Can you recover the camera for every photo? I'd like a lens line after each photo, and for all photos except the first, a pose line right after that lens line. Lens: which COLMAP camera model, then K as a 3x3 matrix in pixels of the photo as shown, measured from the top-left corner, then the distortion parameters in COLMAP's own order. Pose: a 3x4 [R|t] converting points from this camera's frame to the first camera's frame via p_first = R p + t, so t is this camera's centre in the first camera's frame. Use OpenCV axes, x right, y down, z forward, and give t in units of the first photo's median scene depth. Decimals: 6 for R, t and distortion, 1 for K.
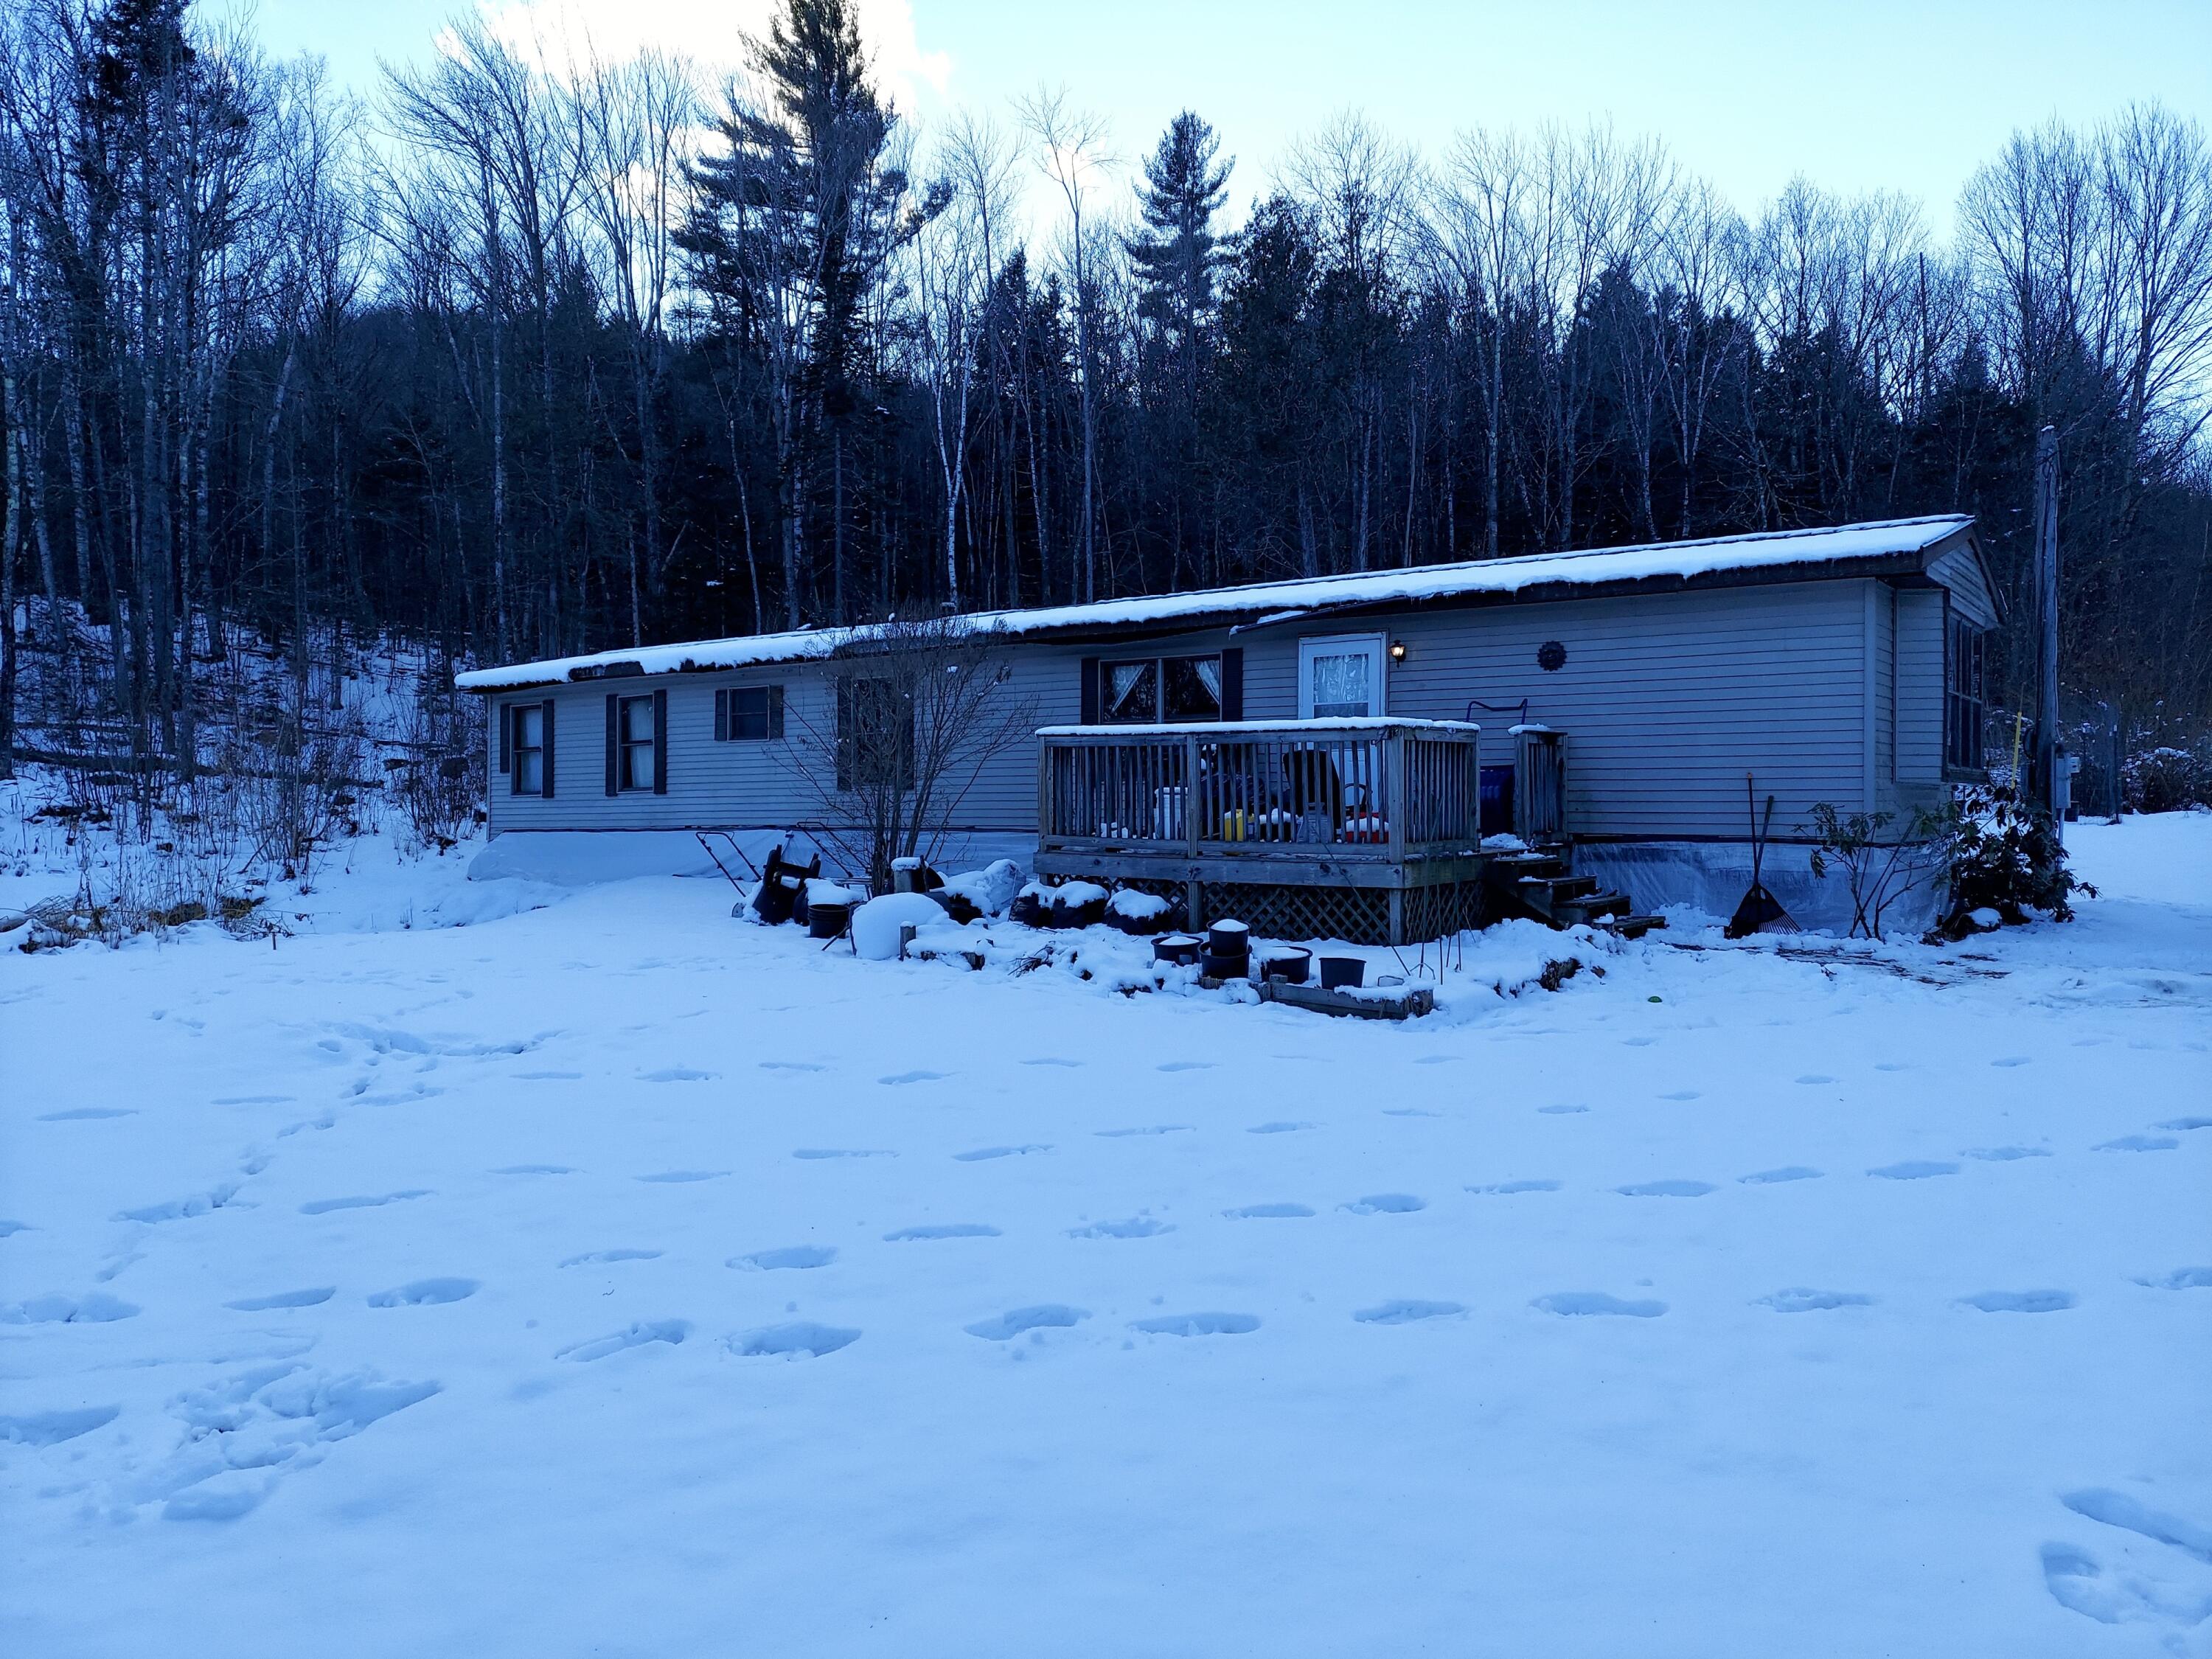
lens RADIAL K [[1535.0, 0, 1106.0], [0, 1535.0, 829.5], [0, 0, 1]] dist [0.115990, -0.128000]
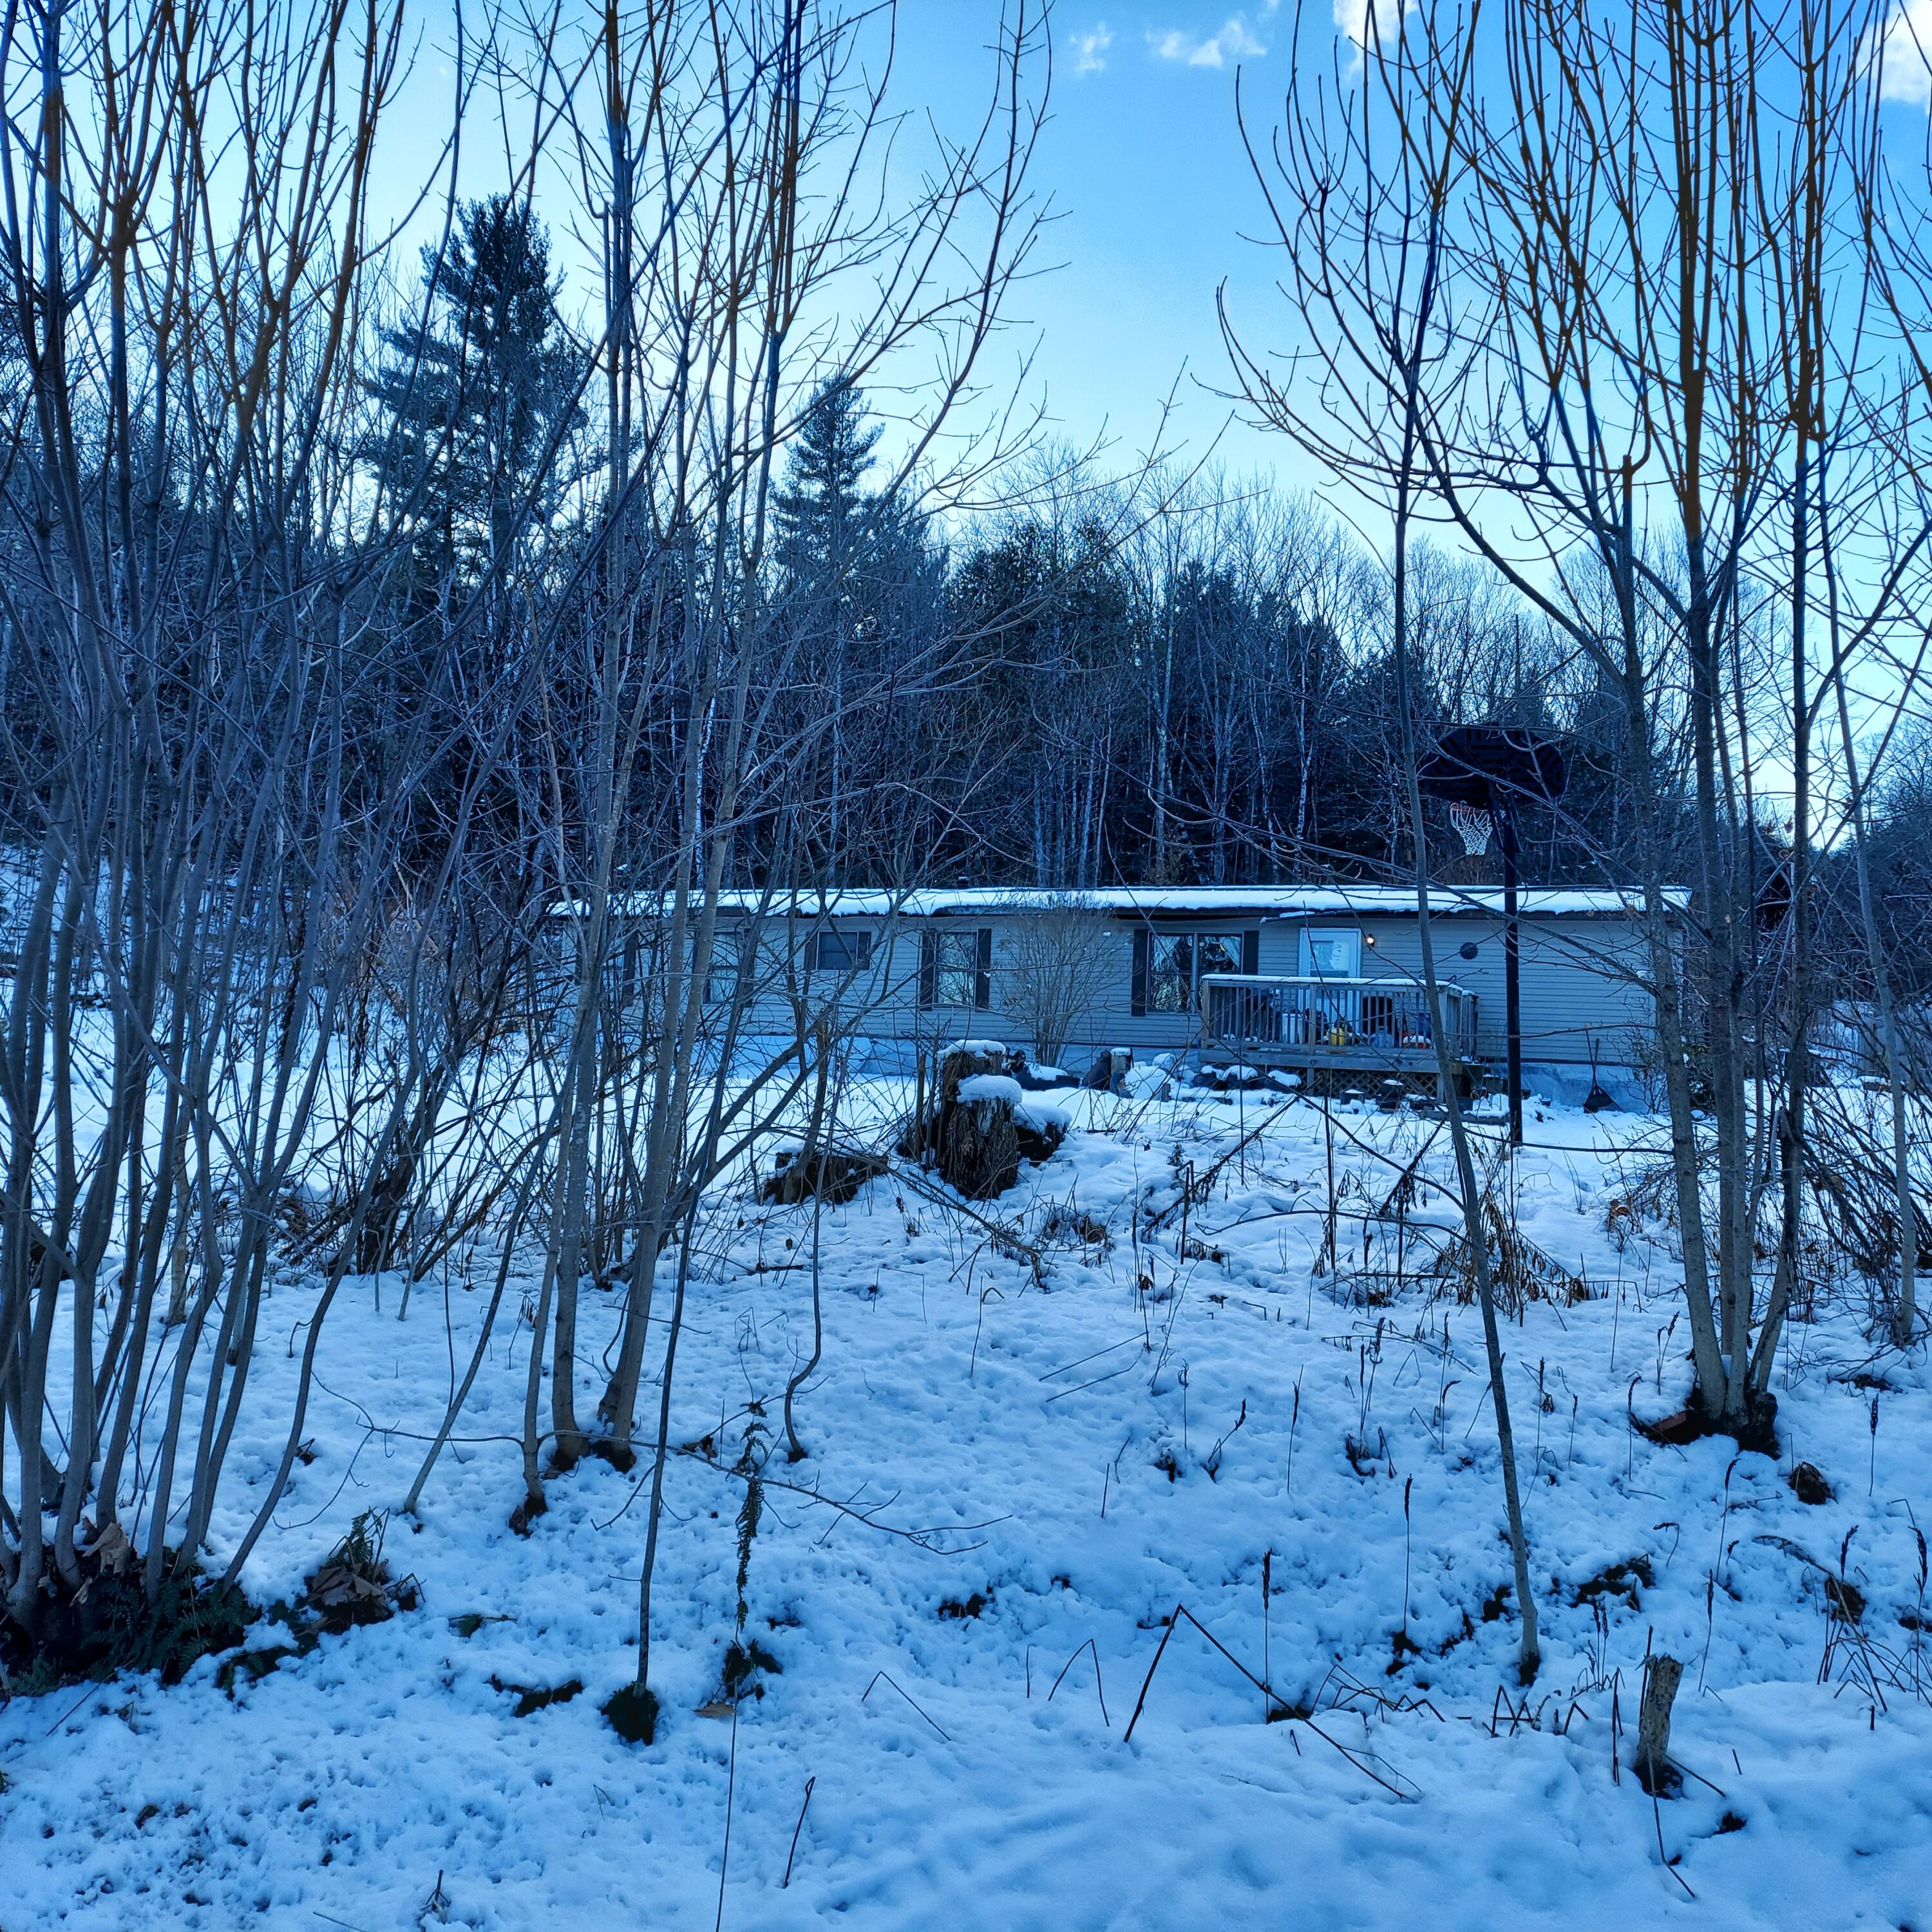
lens RADIAL K [[1808.8, 0, 966.0], [0, 1808.8, 966.0], [0, 0, 1]] dist [0.129305, -0.142869]
pose [[0.971402, 0.055971, 0.230751, -0.461730], [-0.037716, 0.995854, -0.082782, 0.059708], [-0.234428, 0.071712, 0.969485, -0.519283]]
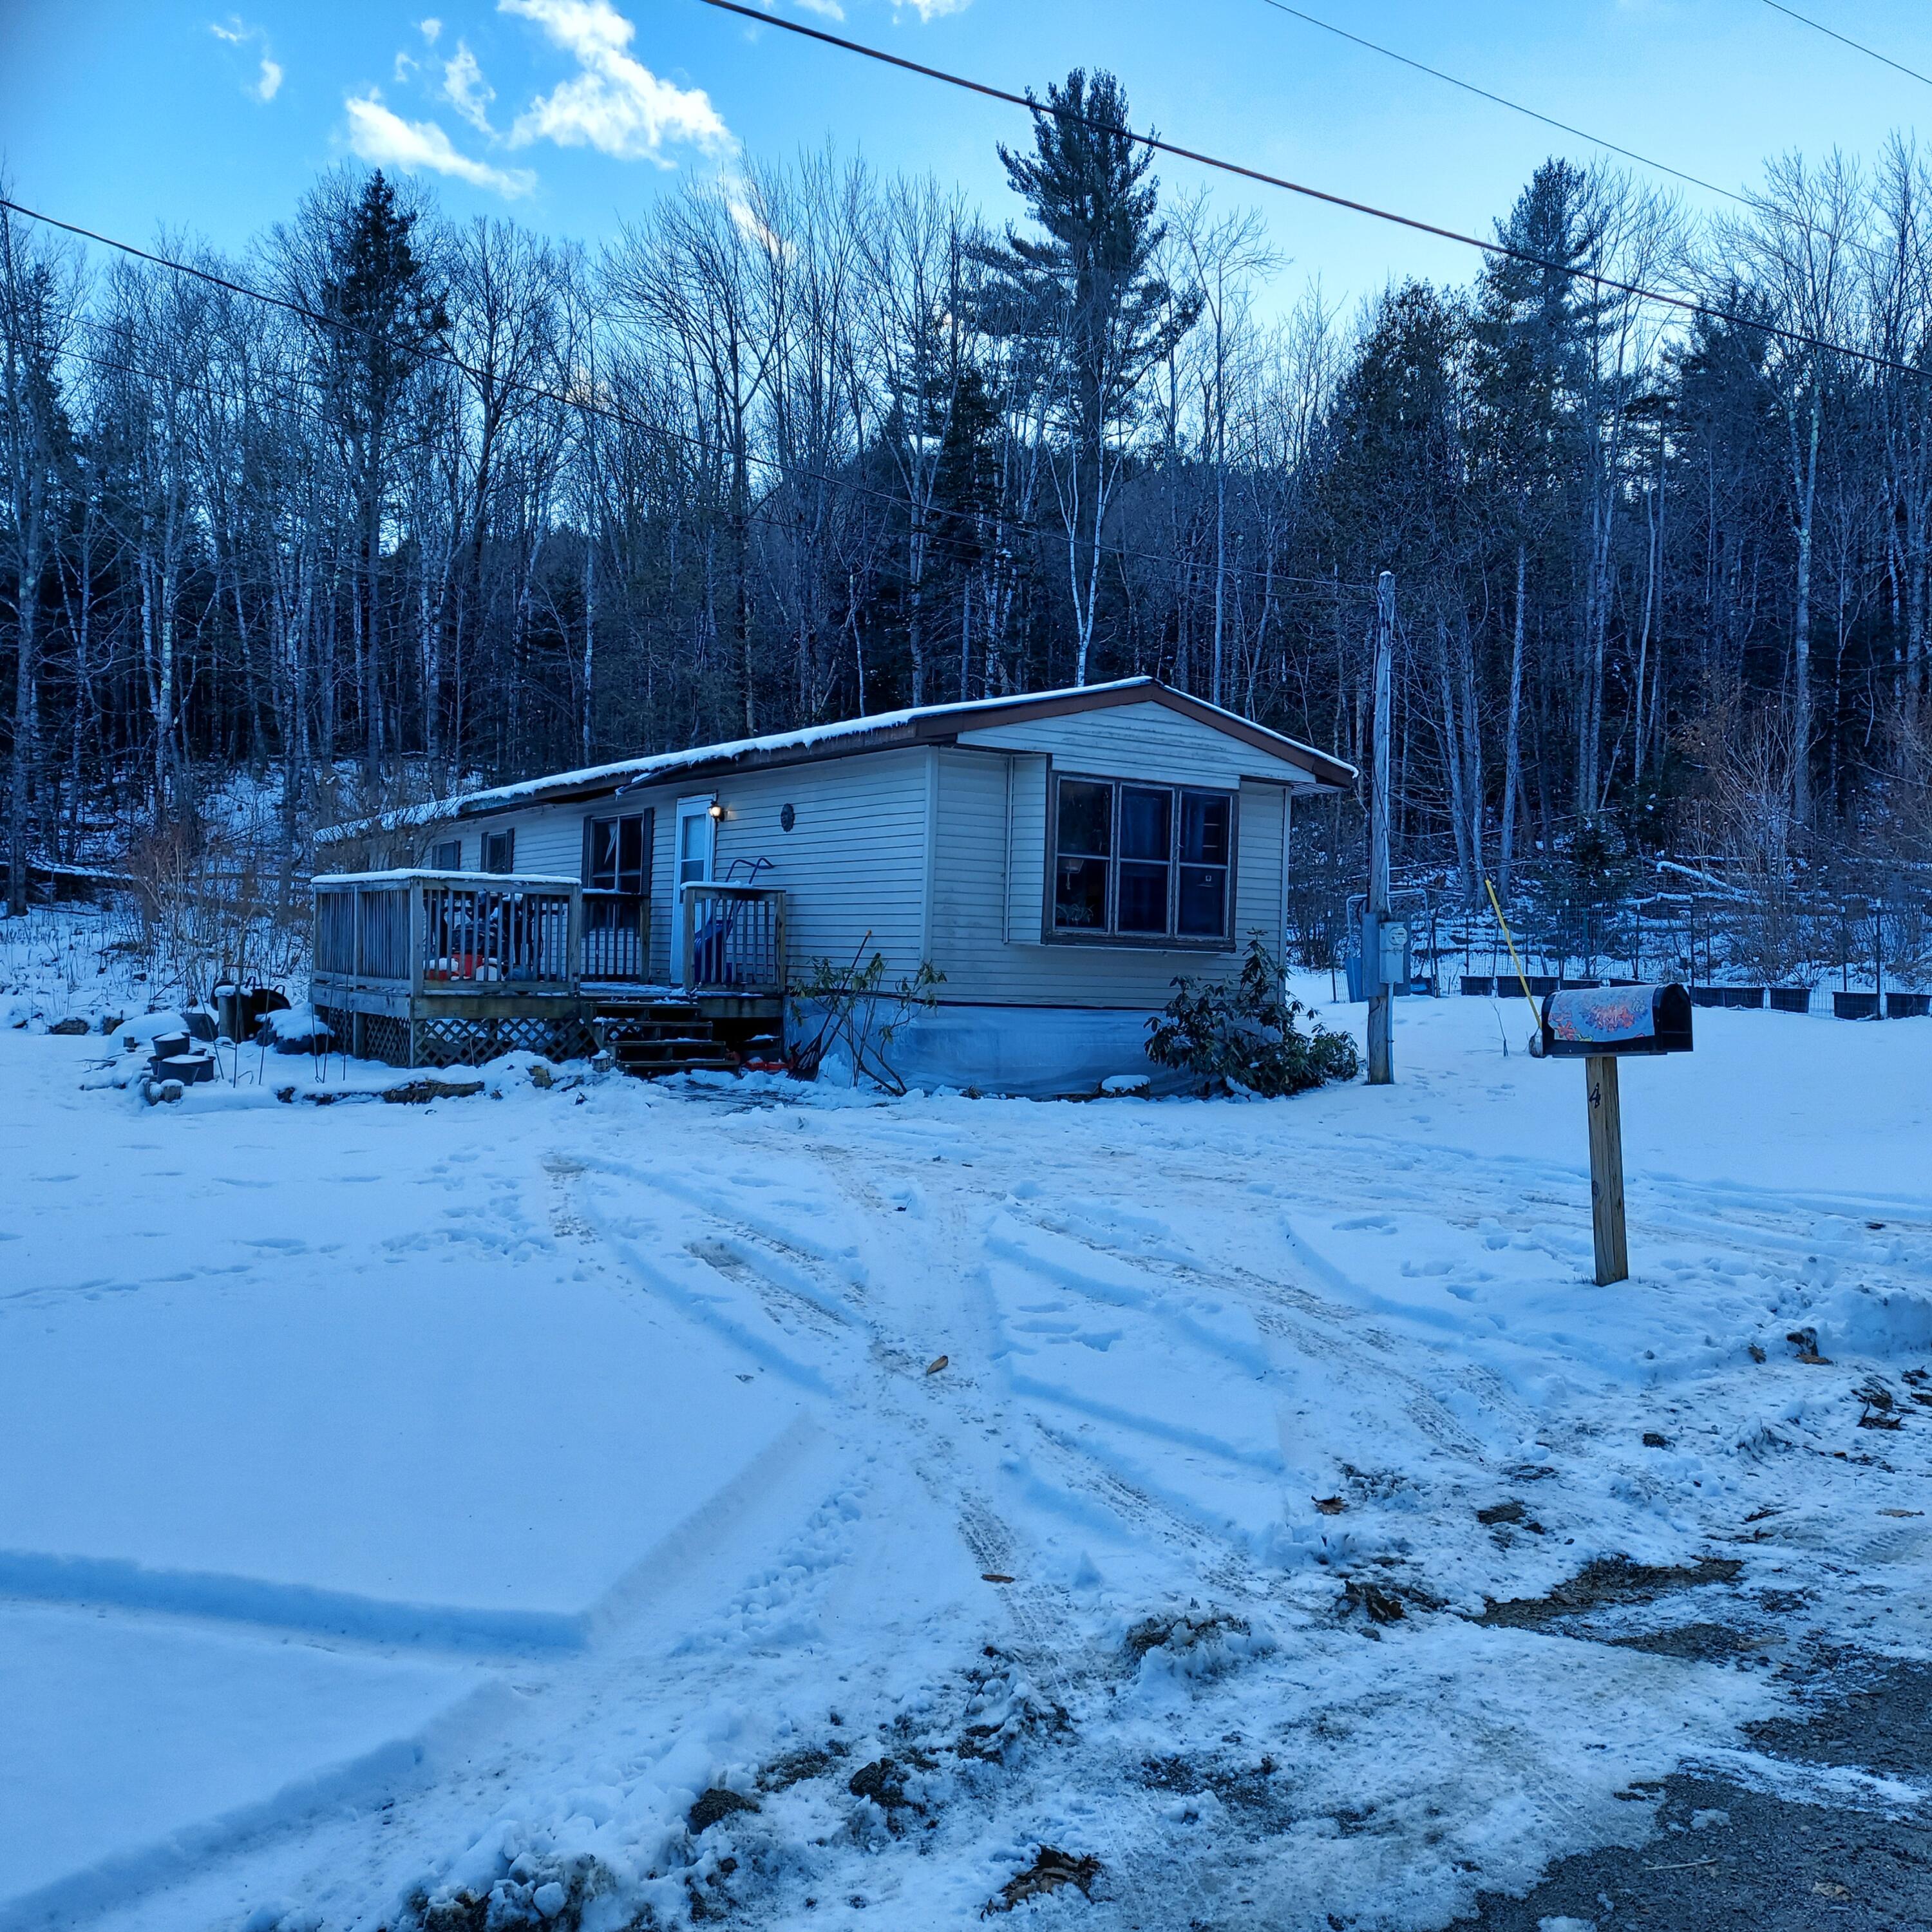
lens RADIAL K [[1792.9, 0, 992.9], [0, 1792.9, 974.7], [0, 0, 1]] dist [0.133349, -0.134426]
pose [[0.929812, 0.031068, -0.366721, 0.577366], [-0.038620, 0.999166, -0.013272, 0.003644], [0.366002, 0.026504, 0.930236, -0.053050]]
